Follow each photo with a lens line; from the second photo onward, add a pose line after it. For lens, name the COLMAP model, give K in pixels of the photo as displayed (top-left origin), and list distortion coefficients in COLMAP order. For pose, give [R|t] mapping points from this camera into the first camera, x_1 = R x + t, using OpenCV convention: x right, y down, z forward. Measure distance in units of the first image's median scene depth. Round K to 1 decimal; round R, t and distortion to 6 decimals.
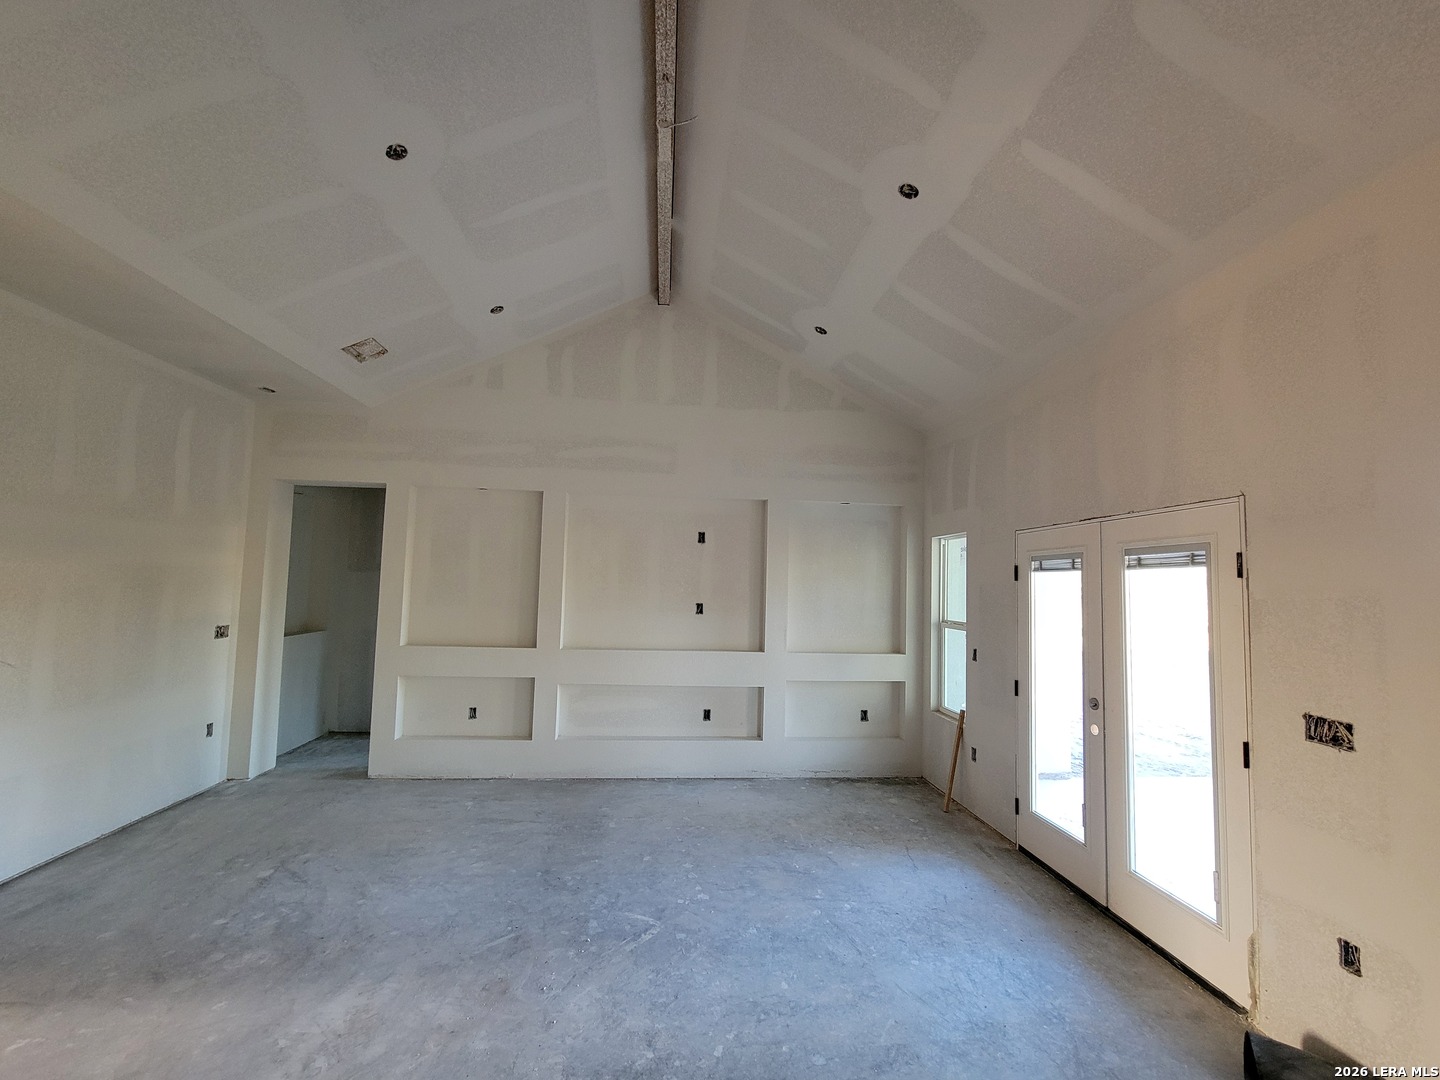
lens RADIAL K [[588.3, 0, 717.0], [0, 588.3, 547.8], [0, 0, 1]] dist [0.000638, -0.001861]
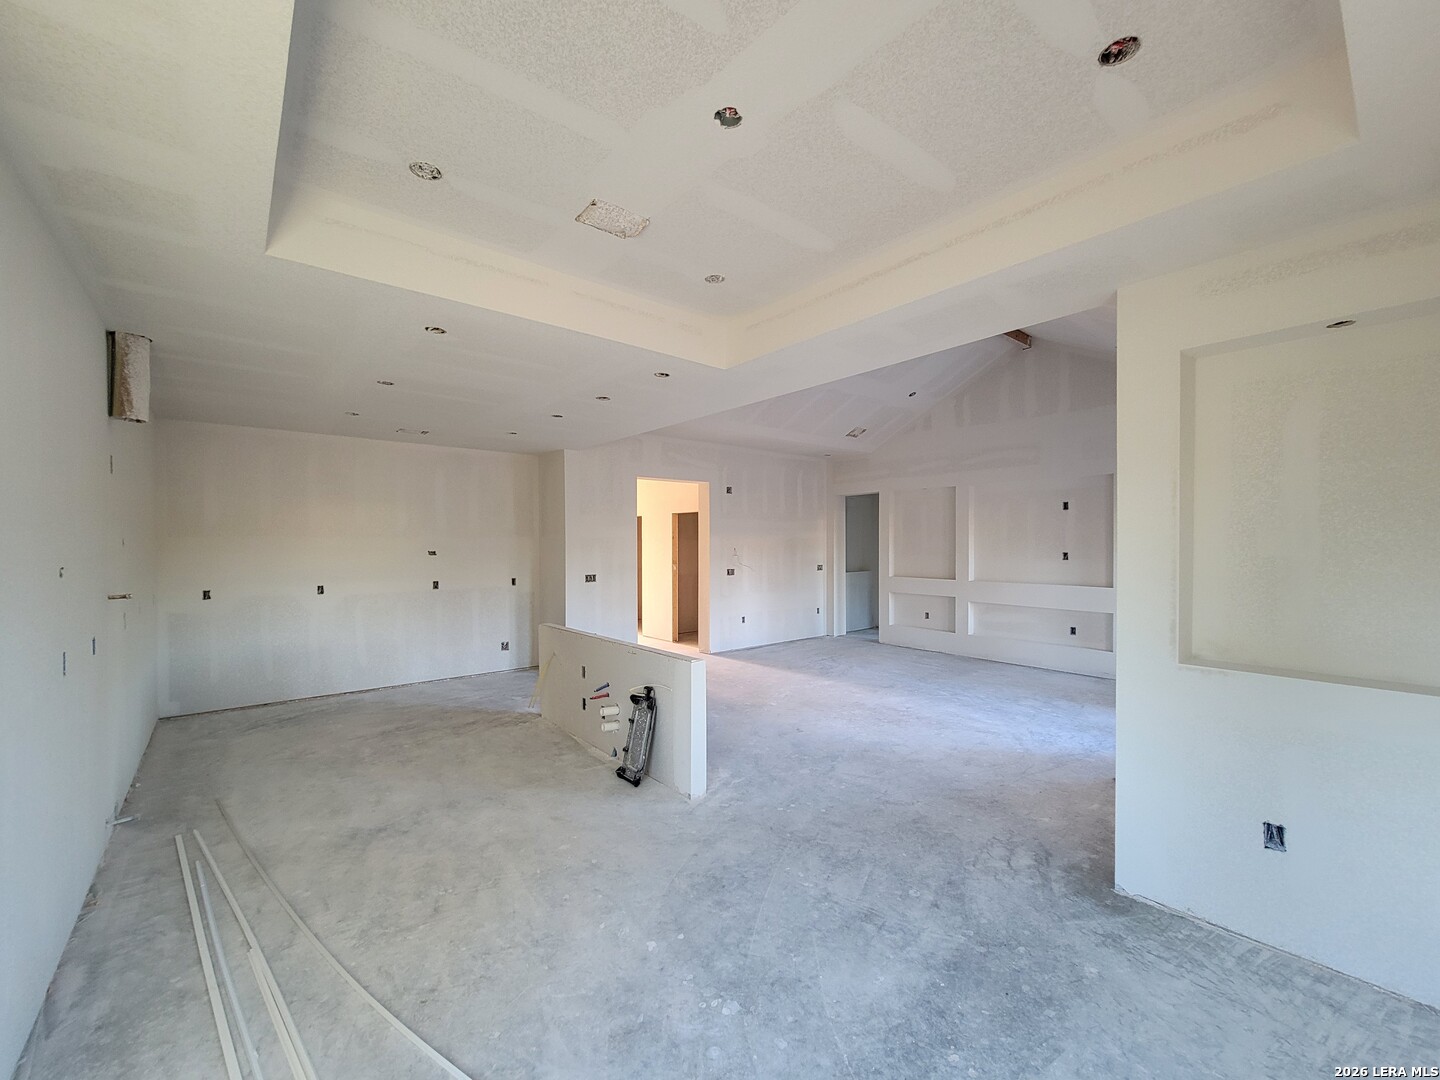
lens RADIAL K [[588.3, 0, 721.1], [0, 588.3, 547.7], [0, 0, 1]] dist [0.000638, -0.001861]
pose [[0.568434, -0.020837, -0.822465, 0.803130], [0.068521, 0.997405, 0.022089, -0.006582], [0.819870, -0.068912, 0.568387, -0.583406]]
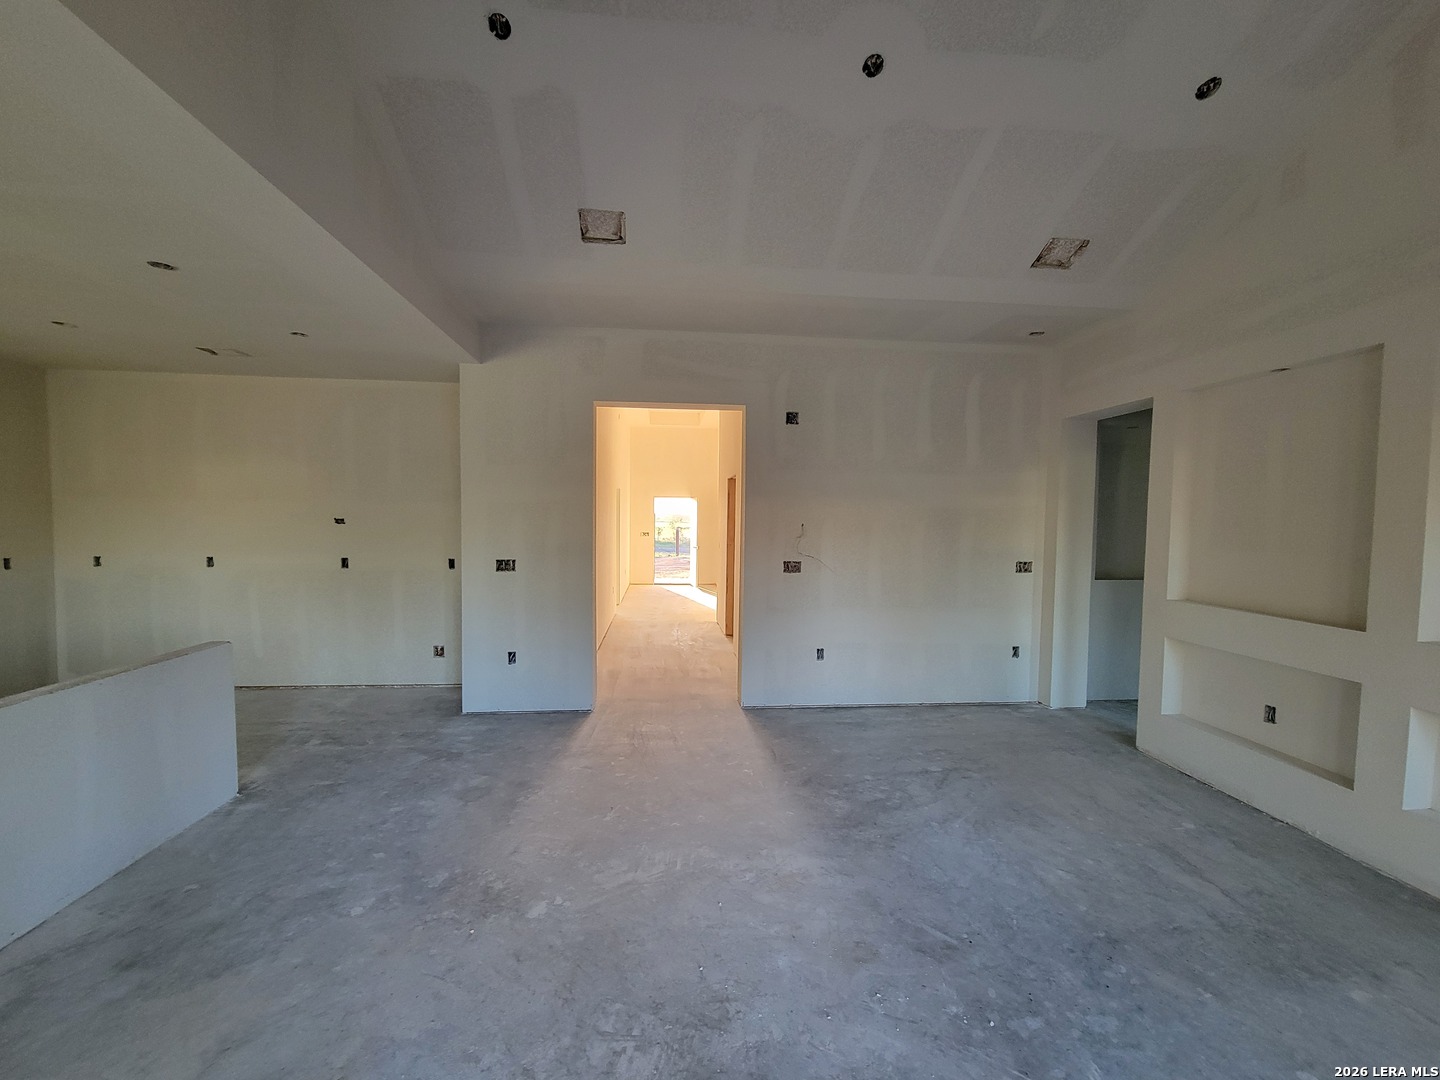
lens RADIAL K [[588.3, 0, 718.9], [0, 588.3, 548.6], [0, 0, 1]] dist [0.000638, -0.001861]
pose [[-0.001844, 0.025038, -0.999685, 0.281007], [0.049267, 0.998475, 0.024916, 0.053913], [0.998784, -0.049205, -0.003074, 0.447681]]
